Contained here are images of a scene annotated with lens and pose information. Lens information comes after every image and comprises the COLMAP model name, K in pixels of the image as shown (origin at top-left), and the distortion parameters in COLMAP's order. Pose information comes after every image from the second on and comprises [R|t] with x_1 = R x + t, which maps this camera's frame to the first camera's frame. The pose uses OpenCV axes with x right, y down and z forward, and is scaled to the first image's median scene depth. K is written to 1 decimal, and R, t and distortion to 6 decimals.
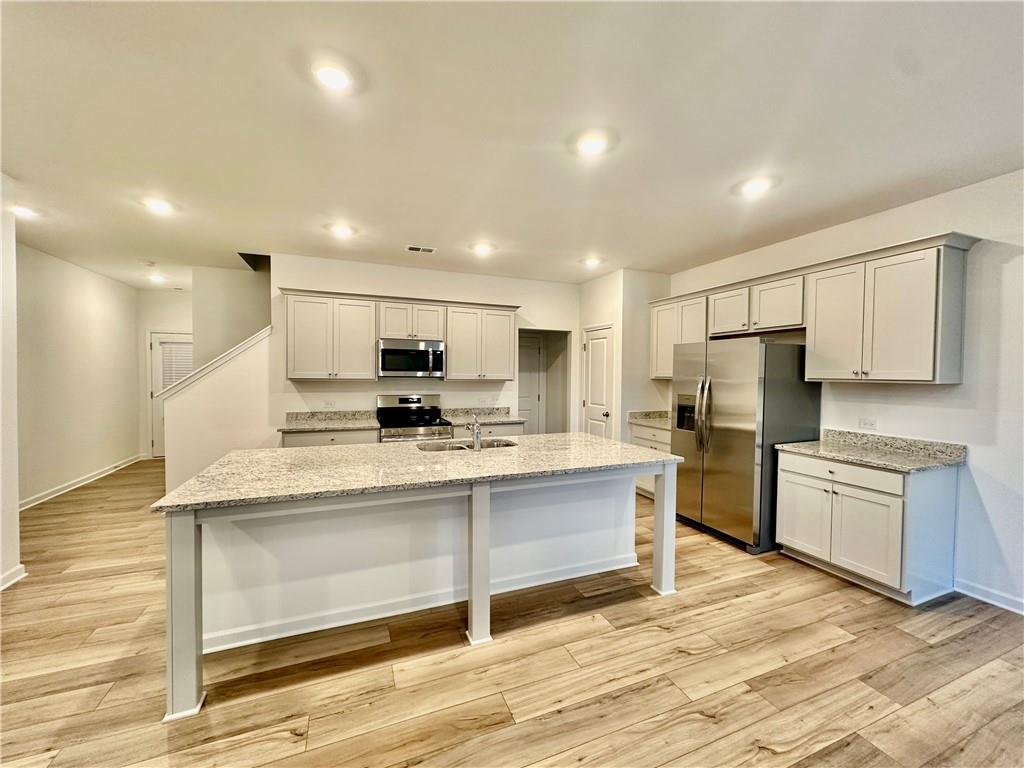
lens RADIAL K [[406.4, 0, 512.0], [0, 406.4, 384.0], [0, 0, 1]] dist [-0.001186, 0.000080]
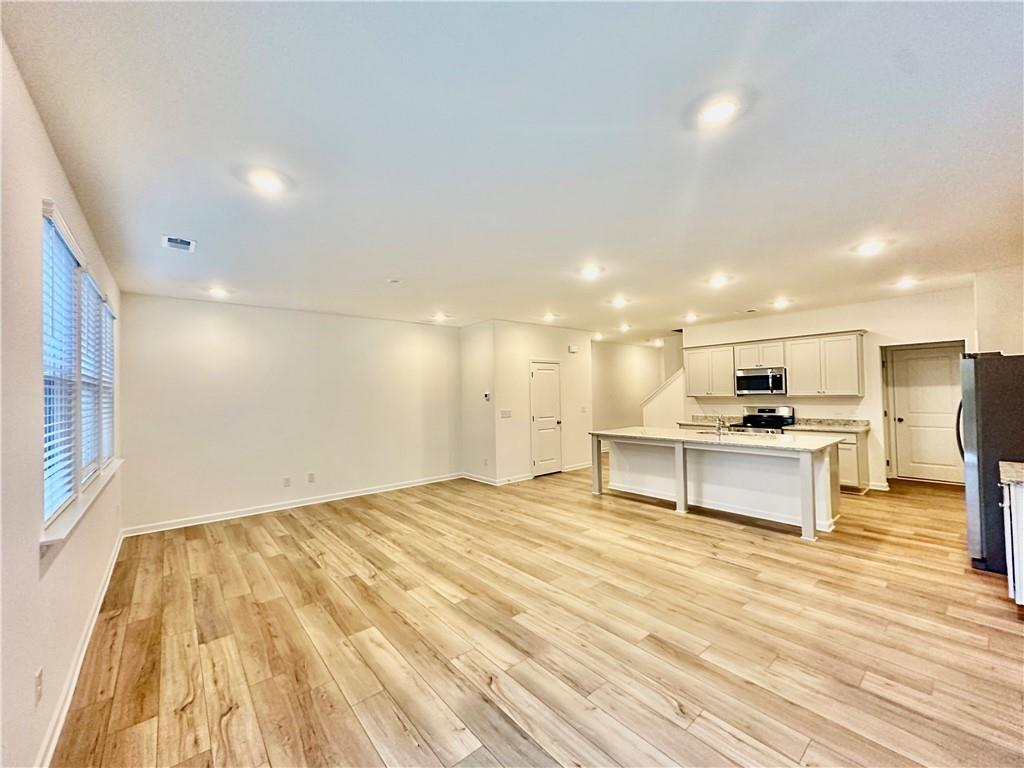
lens RADIAL K [[406.4, 0, 512.0], [0, 406.4, 384.0], [0, 0, 1]] dist [-0.001186, 0.000080]
pose [[0.311438, -0.036471, -0.949566, 0.939056], [0.001951, 0.999286, -0.037741, -0.000499], [0.950265, 0.009902, 0.311286, -0.318366]]
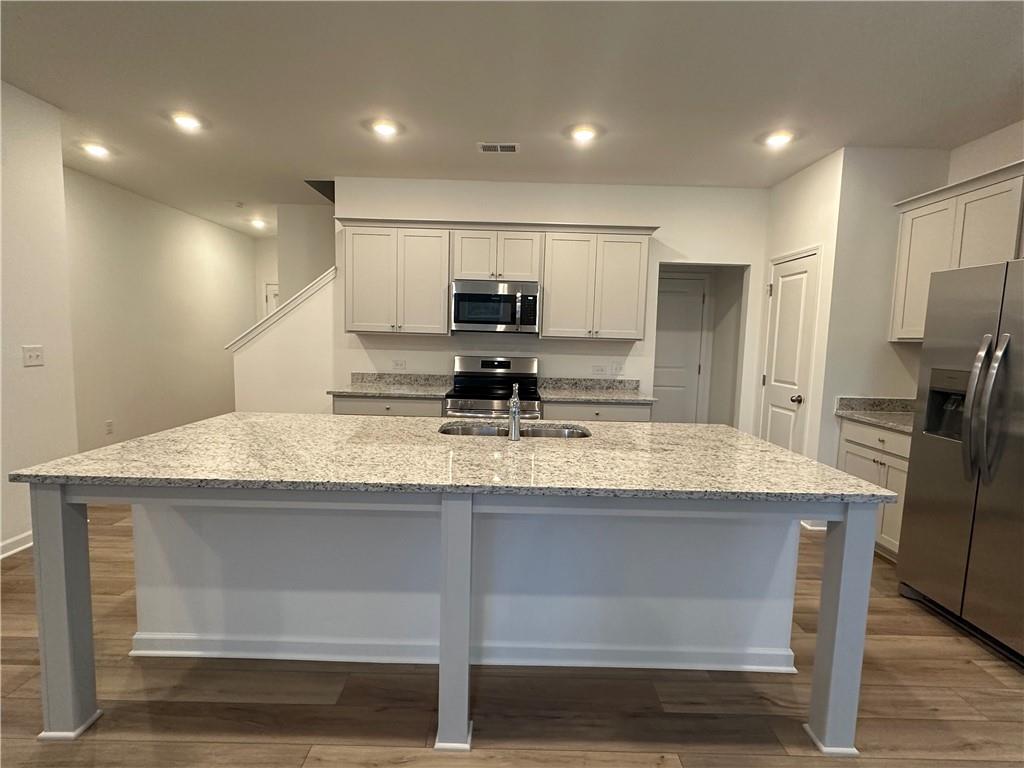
lens RADIAL K [[497.5, 0, 512.0], [0, 497.5, 384.0], [0, 0, 1]] dist [-0.000539, -0.000266]
pose [[0.927916, 0.051150, -0.369263, 0.133754], [-0.027457, 0.997229, 0.069139, 0.014886], [0.371777, -0.054017, 0.926749, 0.186252]]
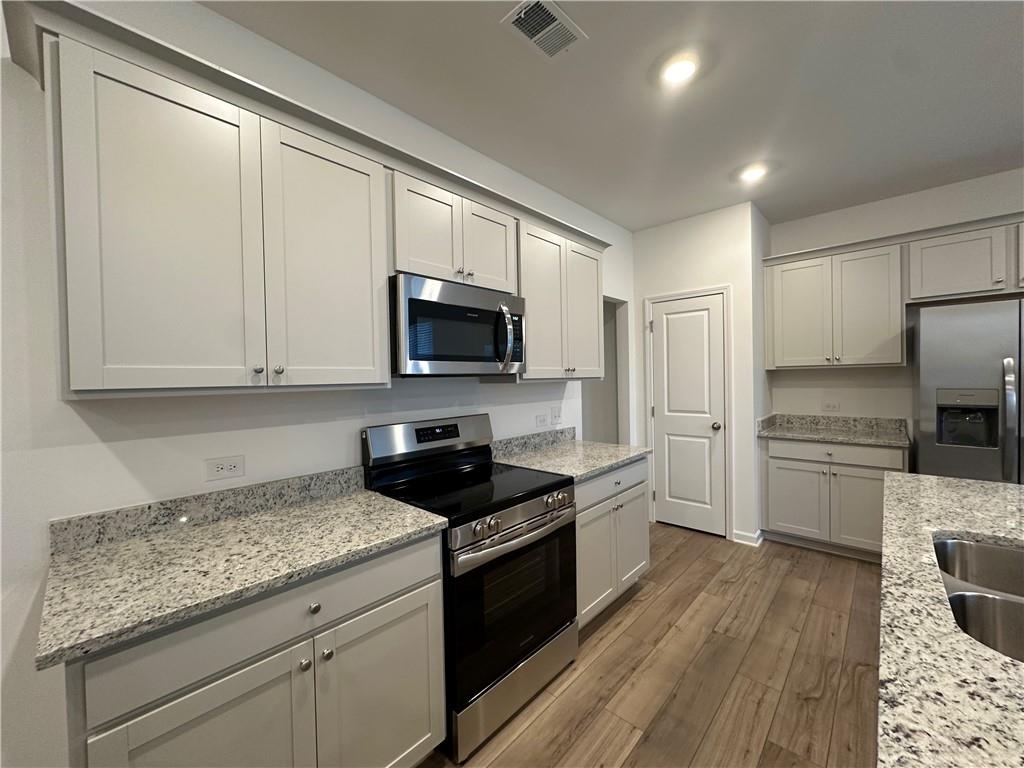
lens RADIAL K [[406.4, 0, 512.0], [0, 406.4, 384.0], [0, 0, 1]] dist [-0.001186, 0.000080]
pose [[0.904457, -0.036088, 0.425036, -0.416138], [0.040870, 0.999162, -0.002137, -0.006646], [-0.424603, 0.019304, 0.905174, 0.672068]]
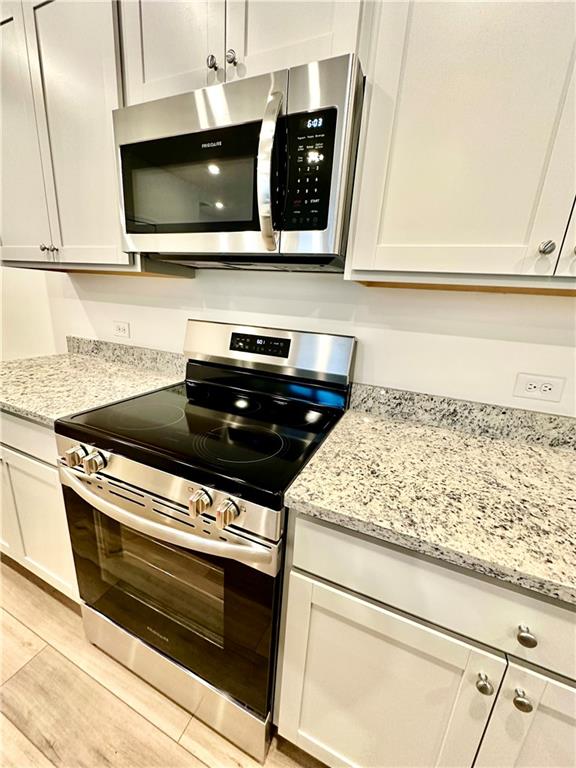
lens RADIAL K [[304.8, 0, 288.0], [0, 304.8, 384.0], [0, 0, 1]] dist [-0.001186, 0.000080]
pose [[0.700221, 0.226016, -0.677206, -0.067459], [-0.076278, 0.966820, 0.243804, 0.011485], [0.709840, -0.119060, 0.694228, 0.969792]]
